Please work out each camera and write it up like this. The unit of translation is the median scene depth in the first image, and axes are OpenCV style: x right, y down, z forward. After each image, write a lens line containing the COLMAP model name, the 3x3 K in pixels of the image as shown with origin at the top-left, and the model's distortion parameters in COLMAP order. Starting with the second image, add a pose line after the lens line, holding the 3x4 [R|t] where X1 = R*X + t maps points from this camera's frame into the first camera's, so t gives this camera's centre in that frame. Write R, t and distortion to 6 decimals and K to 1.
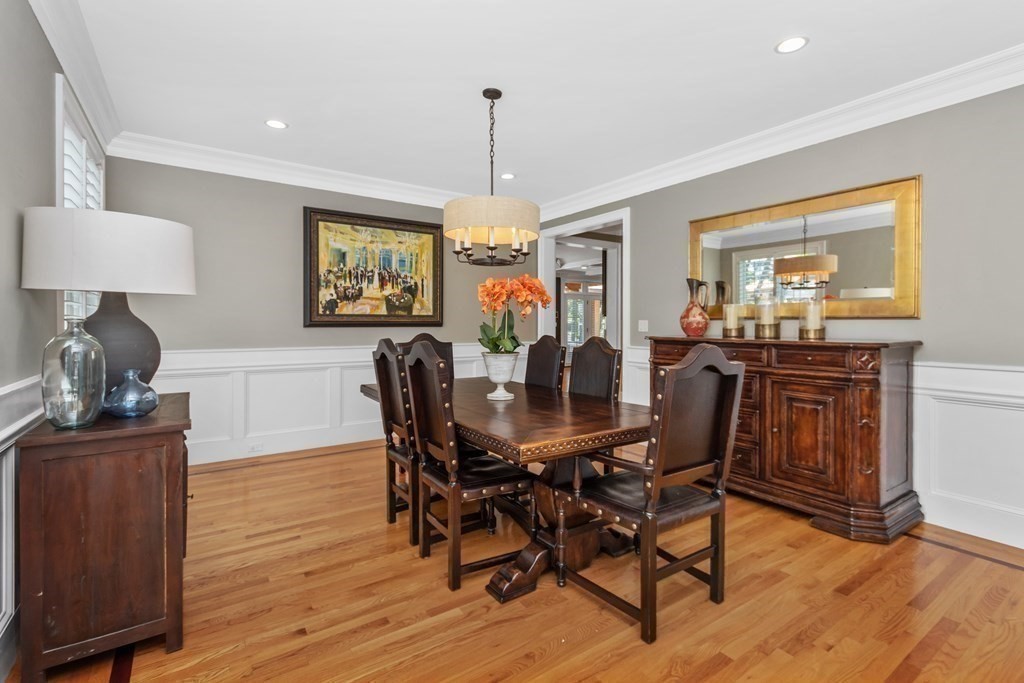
lens RADIAL K [[475.1, 0, 524.7], [0, 475.1, 326.3], [0, 0, 1]] dist [0.003311, 0.000367]
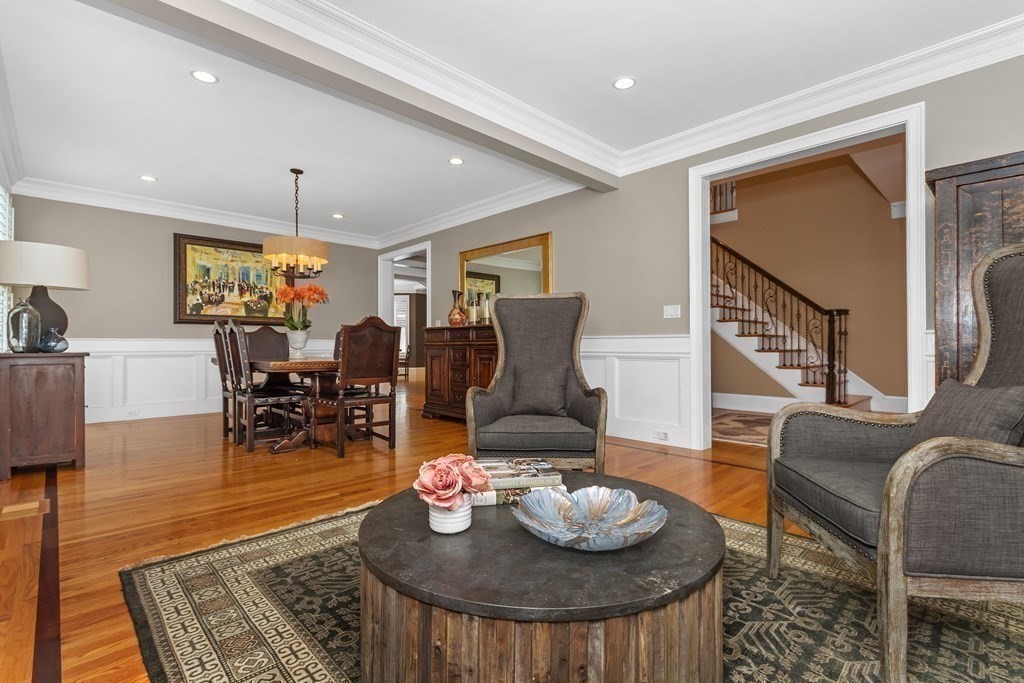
lens RADIAL K [[475.1, 0, 521.5], [0, 475.1, 341.9], [0, 0, 1]] dist [0.003311, 0.000367]
pose [[0.987568, -0.002169, 0.157175, 0.276905], [0.004228, 0.999910, -0.012769, 0.071920], [-0.157133, 0.013275, 0.987488, -0.451495]]
